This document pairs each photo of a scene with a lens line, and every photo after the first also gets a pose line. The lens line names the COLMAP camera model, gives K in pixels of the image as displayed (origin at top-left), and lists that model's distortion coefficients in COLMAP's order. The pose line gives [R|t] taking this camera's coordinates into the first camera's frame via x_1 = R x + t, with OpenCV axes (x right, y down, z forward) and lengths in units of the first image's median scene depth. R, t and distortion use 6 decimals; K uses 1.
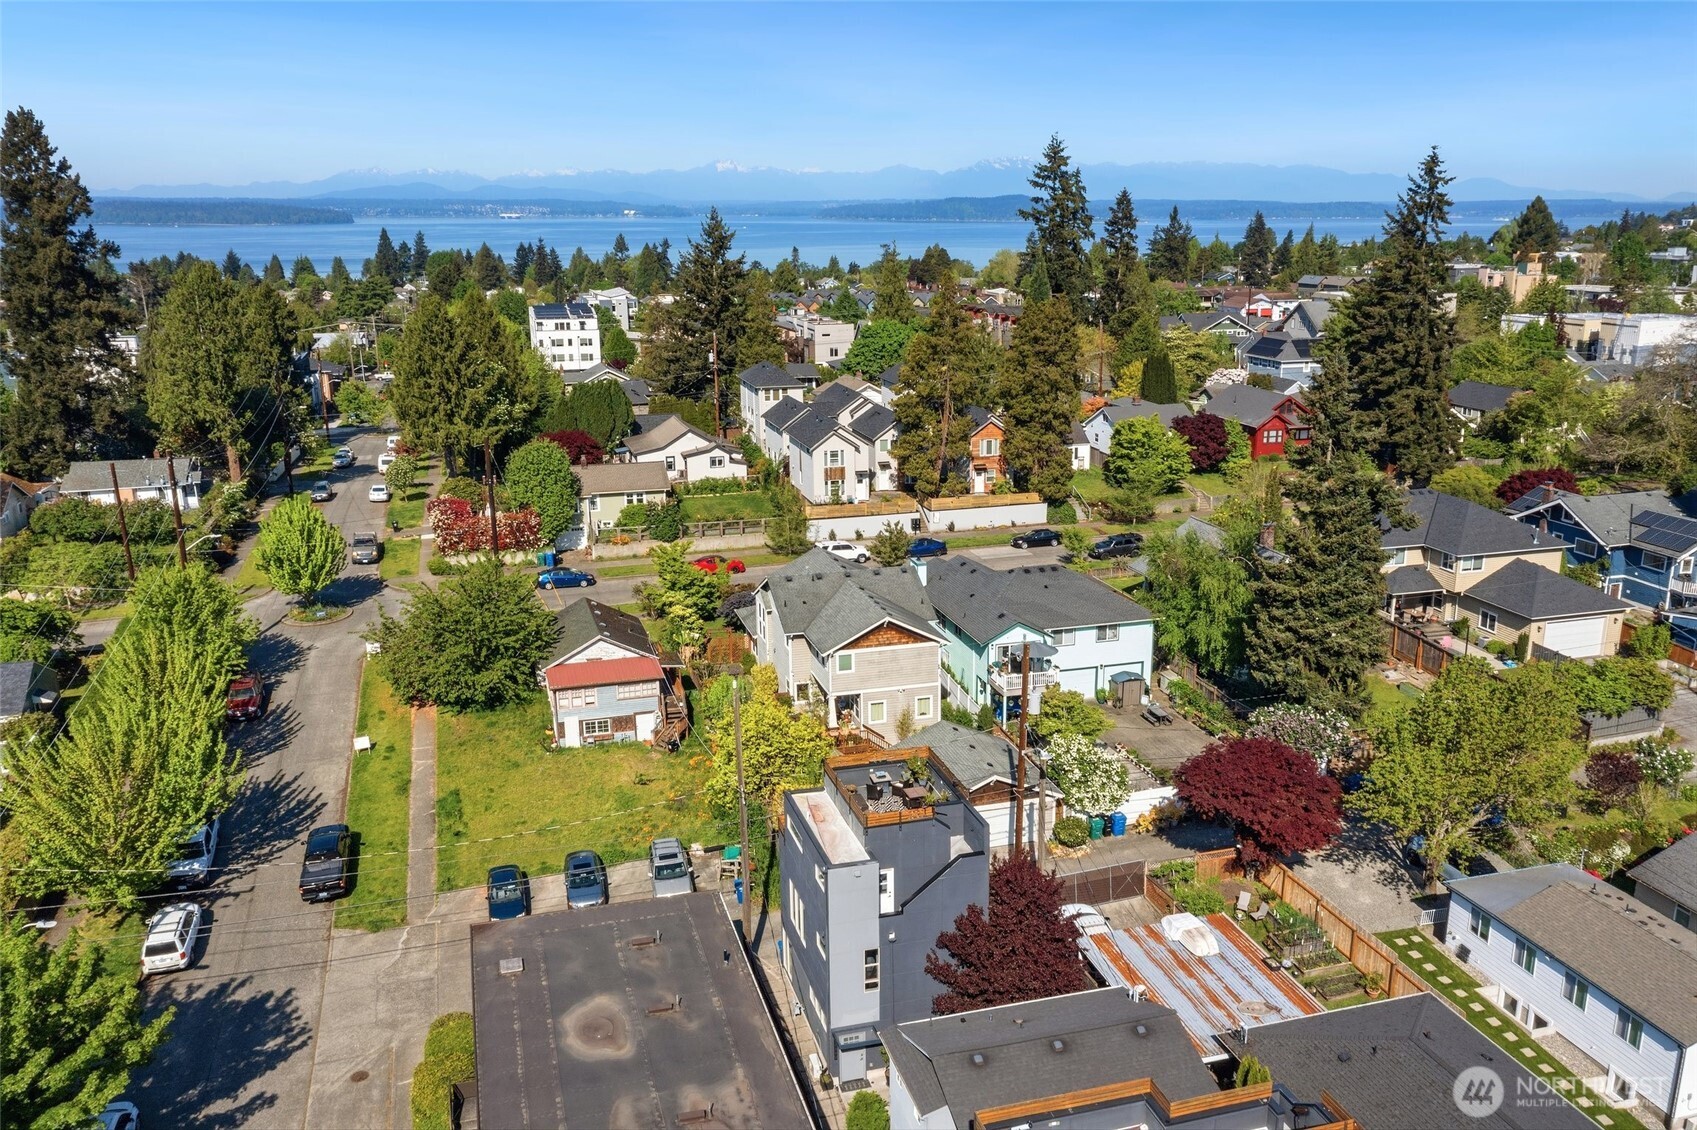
lens RADIAL K [[1354.5, 0, 862.3], [0, 1354.5, 573.1], [0, 0, 1]] dist [0.001860, 0.001417]
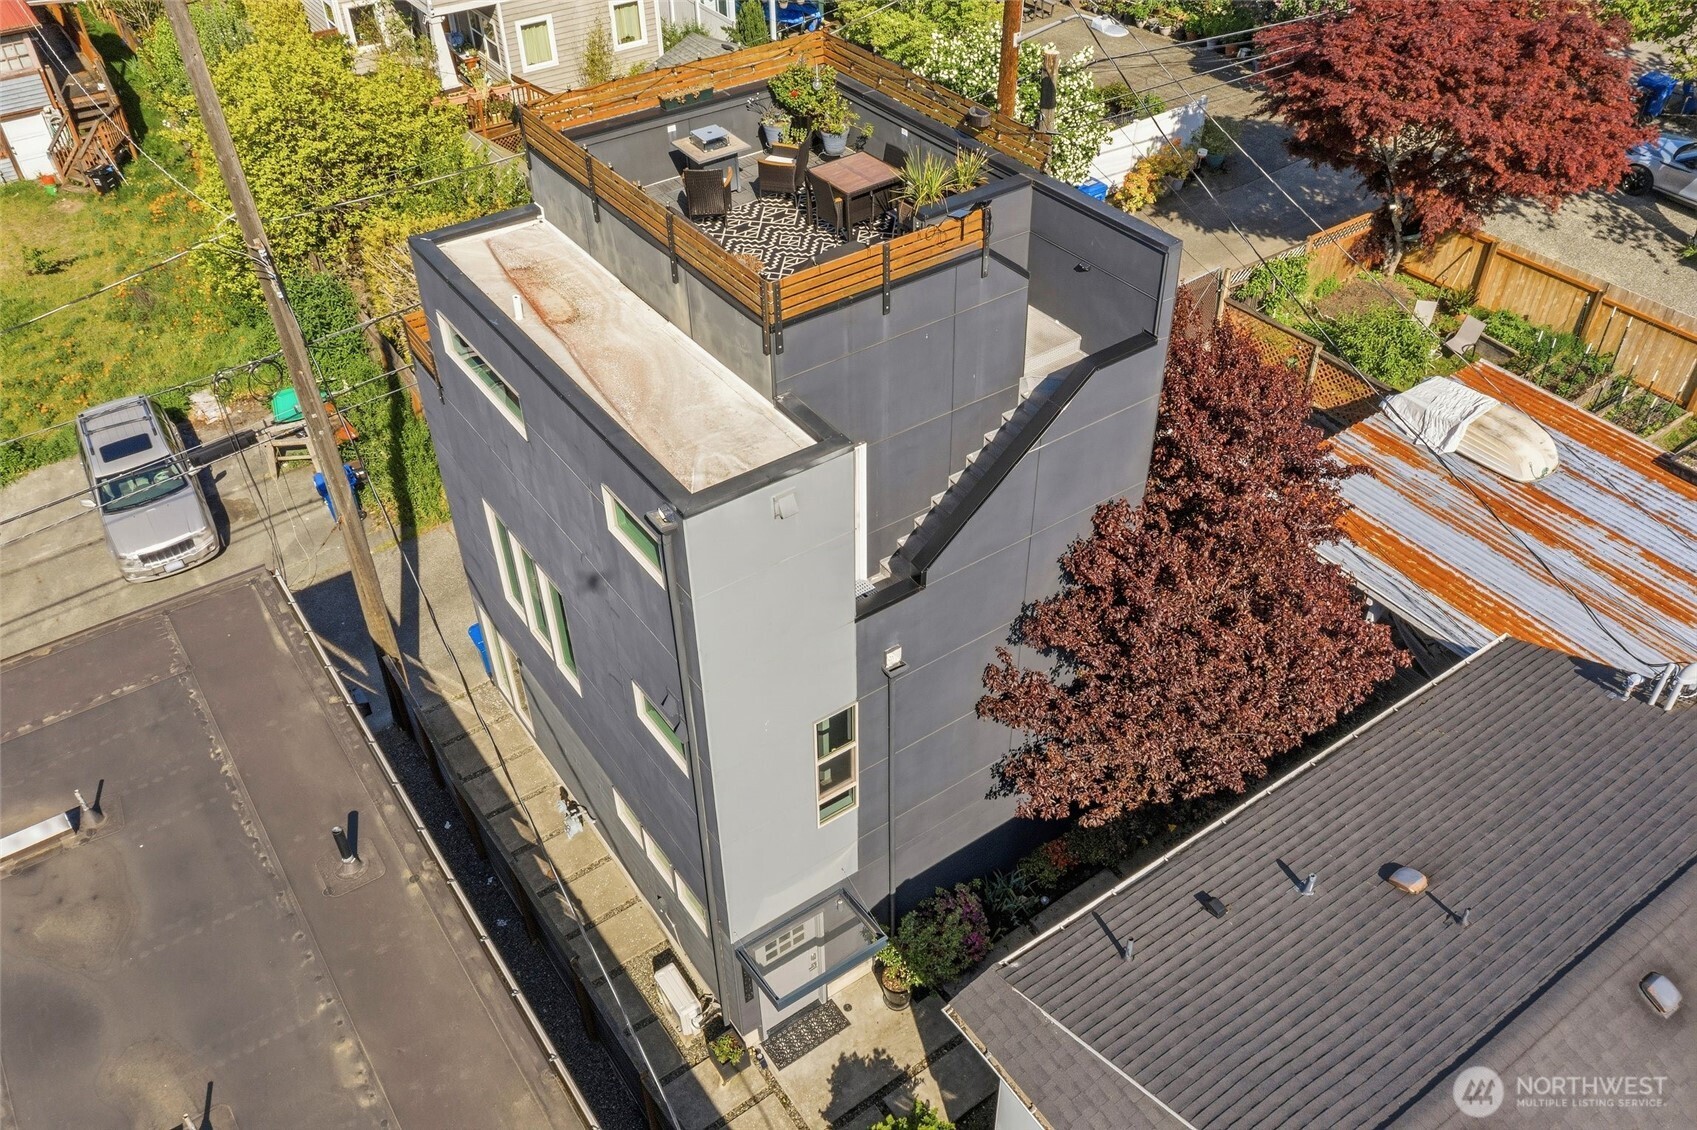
lens RADIAL K [[1354.5, 0, 837.2], [0, 1354.5, 562.0], [0, 0, 1]] dist [0.001860, 0.001417]
pose [[0.951031, -0.207910, 0.228723, -0.038639], [0.096402, 0.902574, 0.419604, 0.083606], [-0.293679, -0.377007, 0.878418, 0.520349]]
